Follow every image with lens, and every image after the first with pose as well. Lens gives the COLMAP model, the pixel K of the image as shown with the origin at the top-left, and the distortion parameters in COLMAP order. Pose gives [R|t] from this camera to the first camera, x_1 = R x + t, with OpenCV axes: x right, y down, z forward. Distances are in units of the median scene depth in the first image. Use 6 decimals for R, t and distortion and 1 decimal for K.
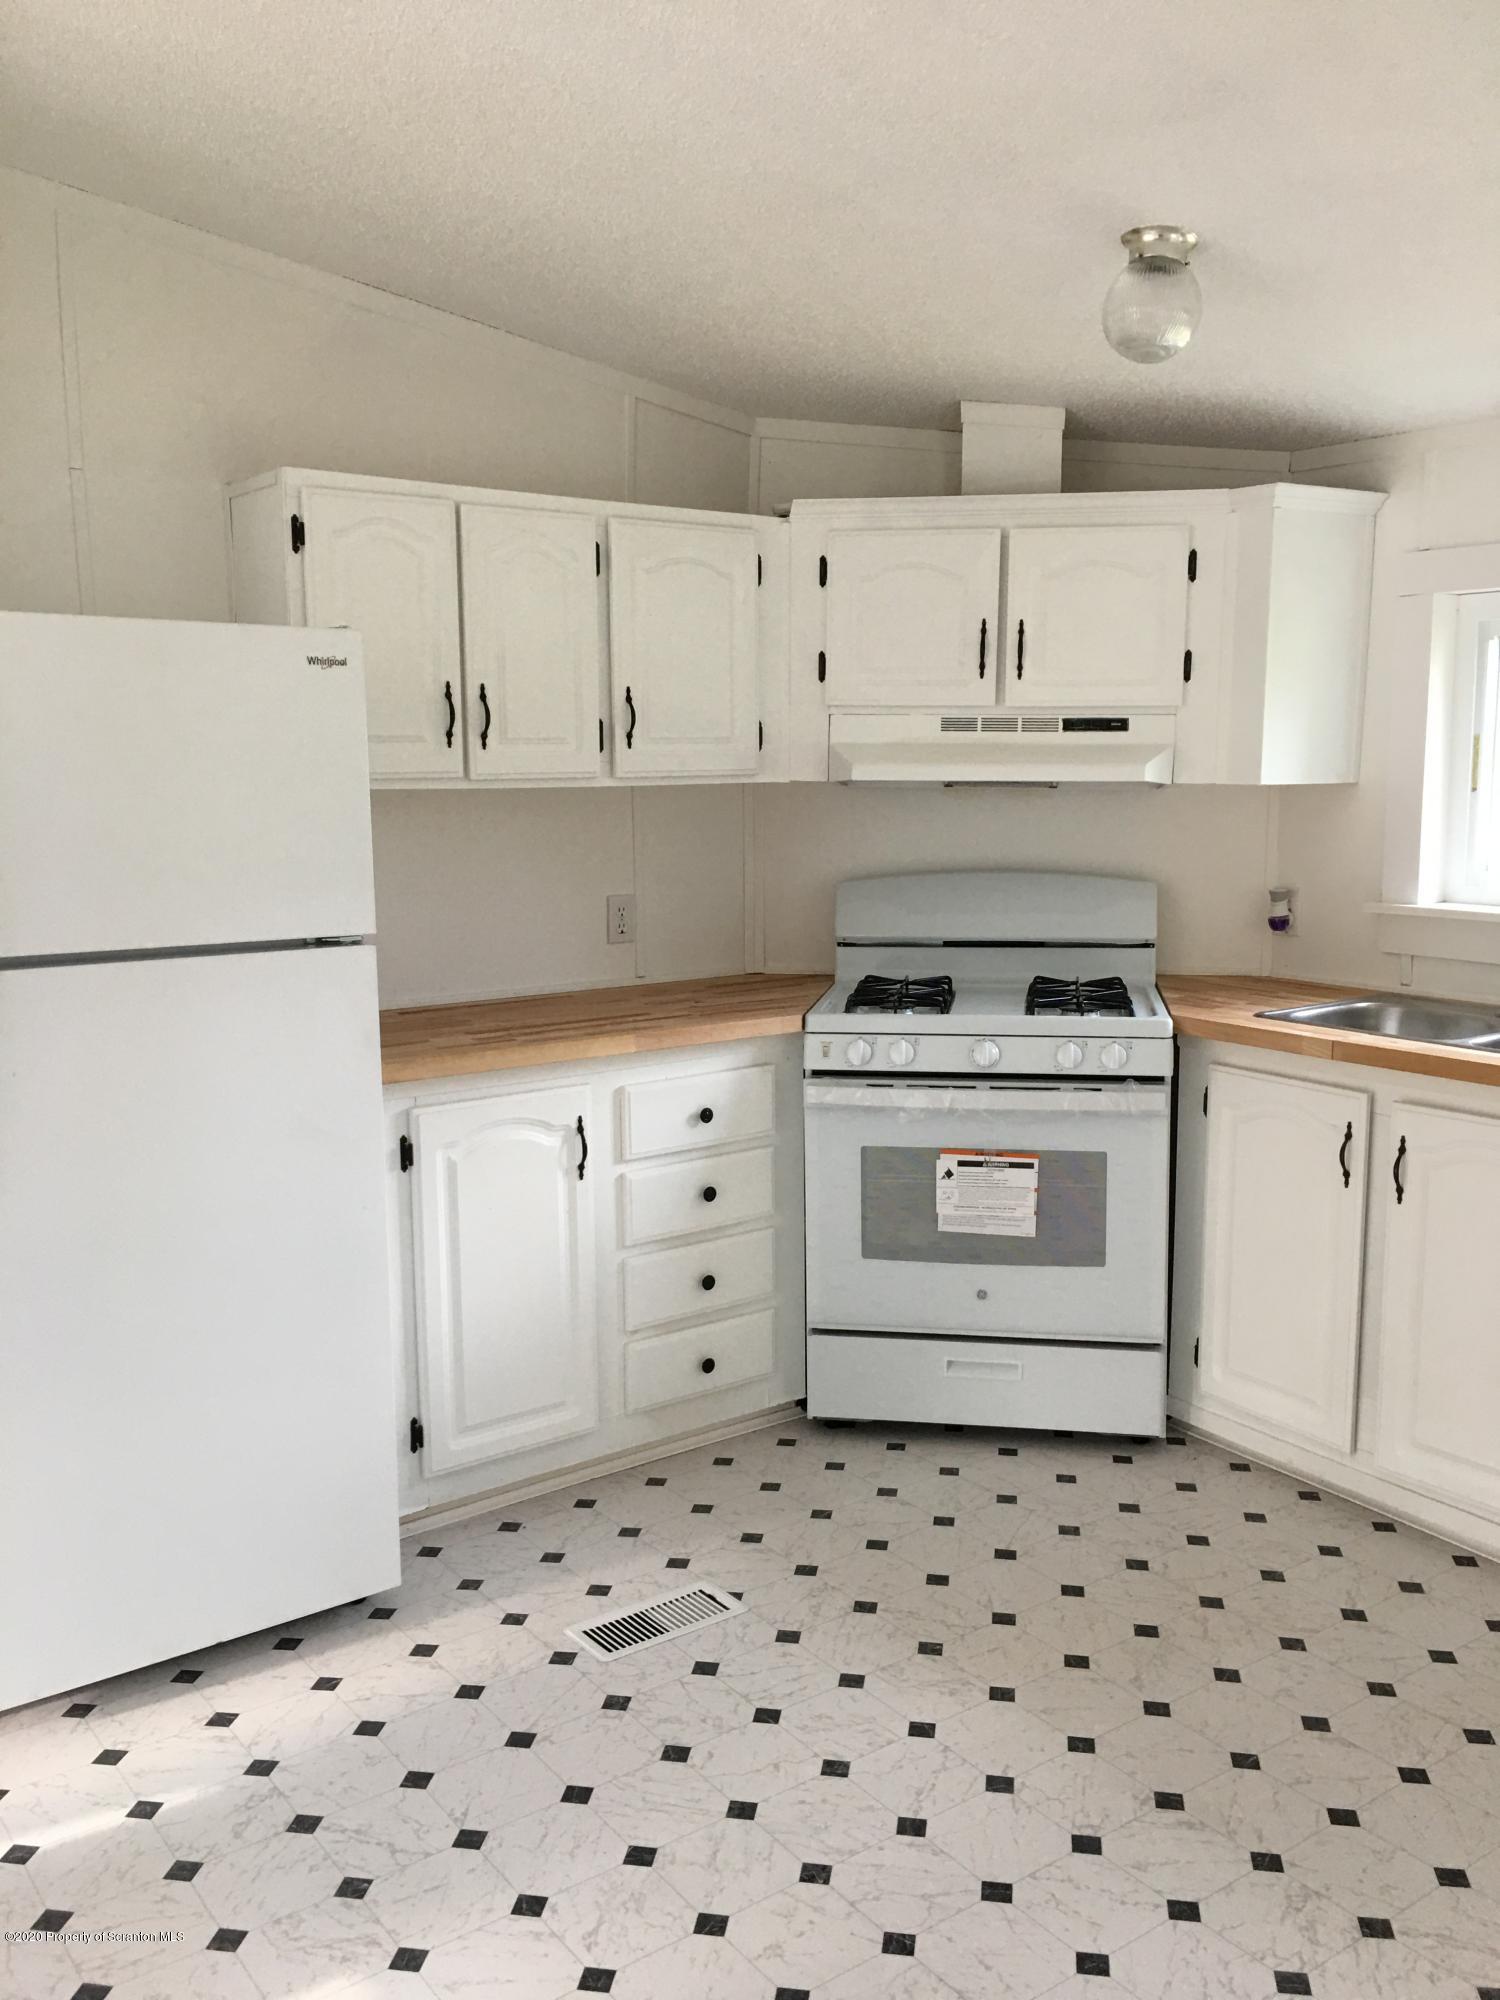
lens RADIAL K [[1692.9, 0, 765.5], [0, 1692.9, 1022.4], [0, 0, 1]] dist [0.085368, -0.124259]
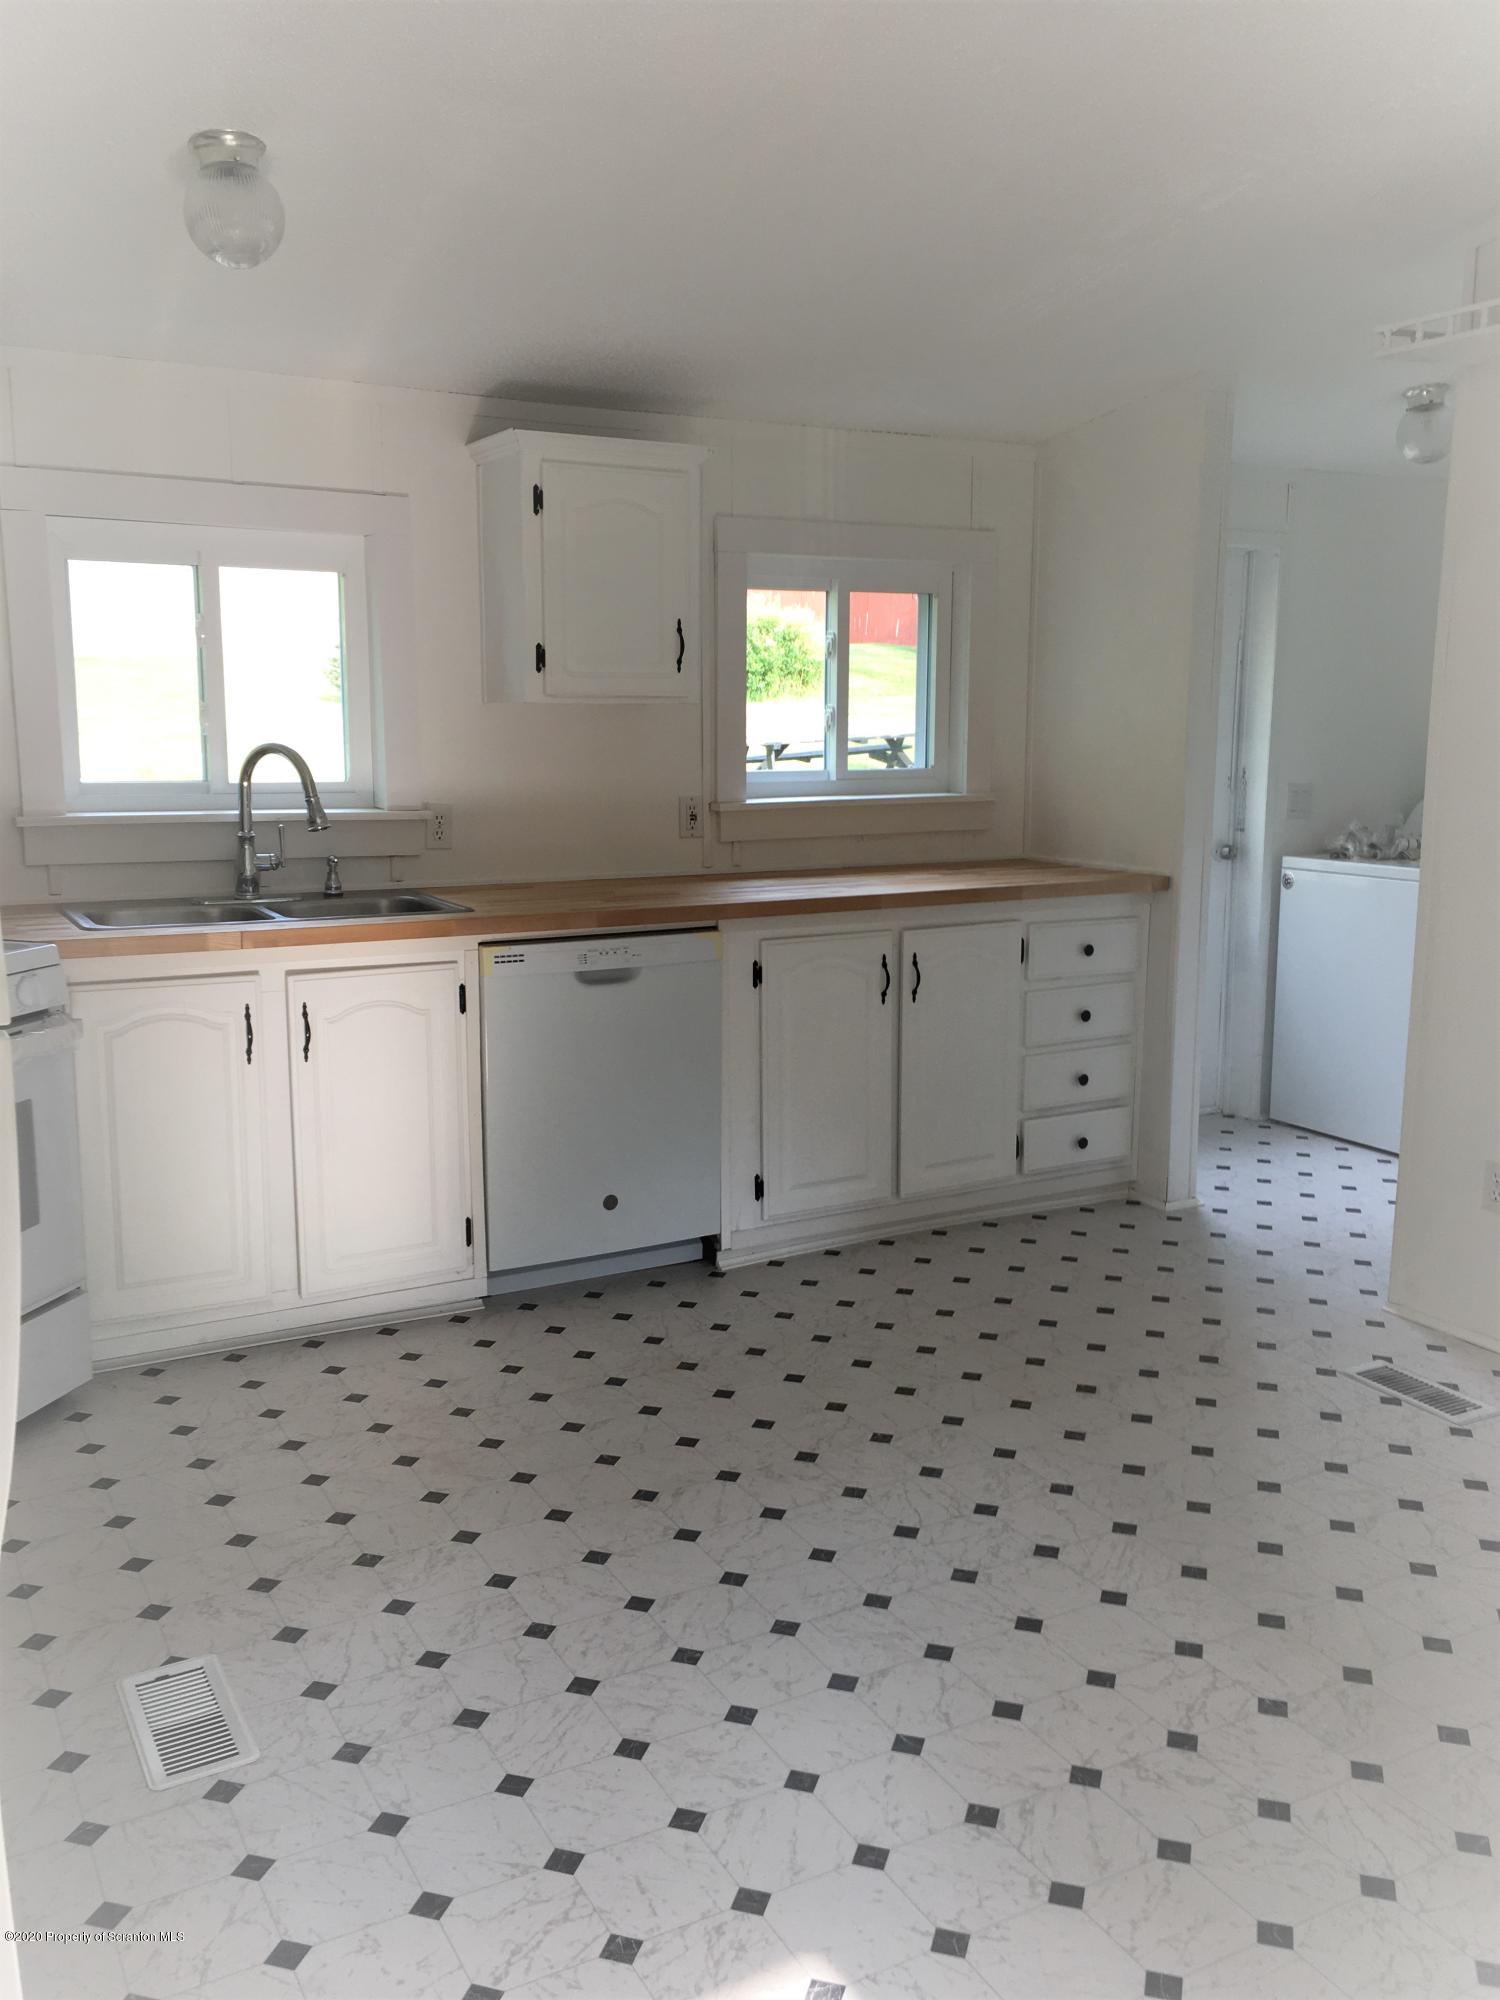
lens RADIAL K [[1693.2, 0, 730.3], [0, 1693.2, 1020.5], [0, 0, 1]] dist [0.097442, -0.147930]
pose [[0.143965, -0.177953, 0.973451, -0.623059], [0.148669, 0.976423, 0.156509, -0.051936], [-0.978351, 0.122190, 0.167026, 0.464531]]
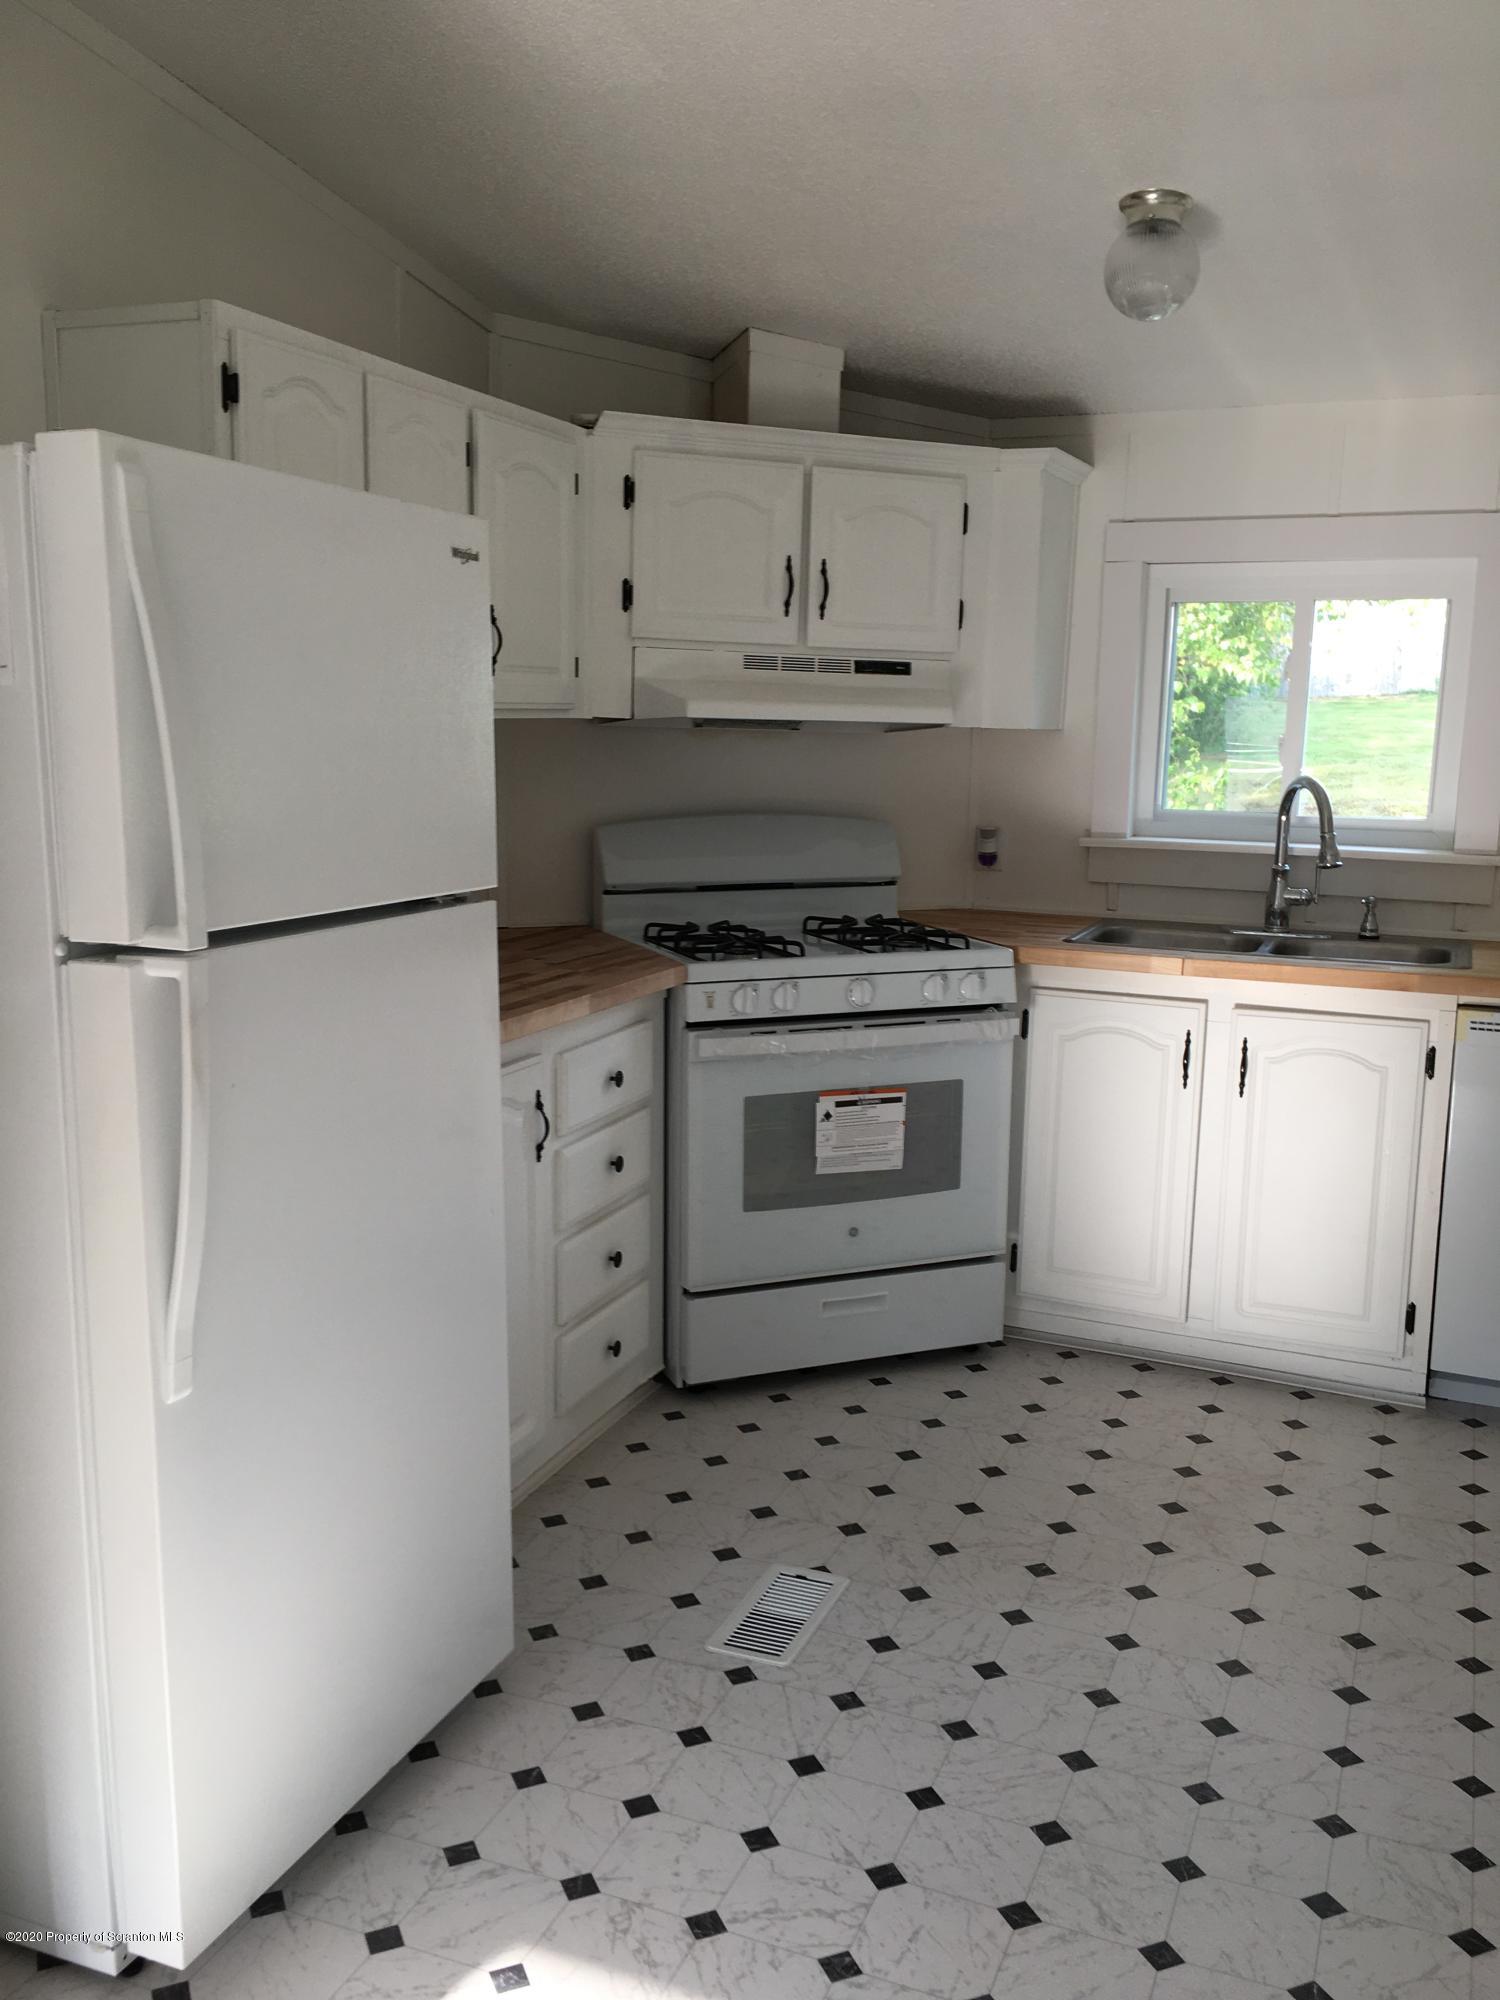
lens RADIAL K [[1688.8, 0, 753.7], [0, 1688.8, 1017.5], [0, 0, 1]] dist [0.095030, -0.133245]
pose [[0.855522, -0.071432, 0.512816, -0.433501], [0.058943, 0.997435, 0.040603, -0.011204], [-0.514401, -0.004510, 0.857538, 0.170371]]
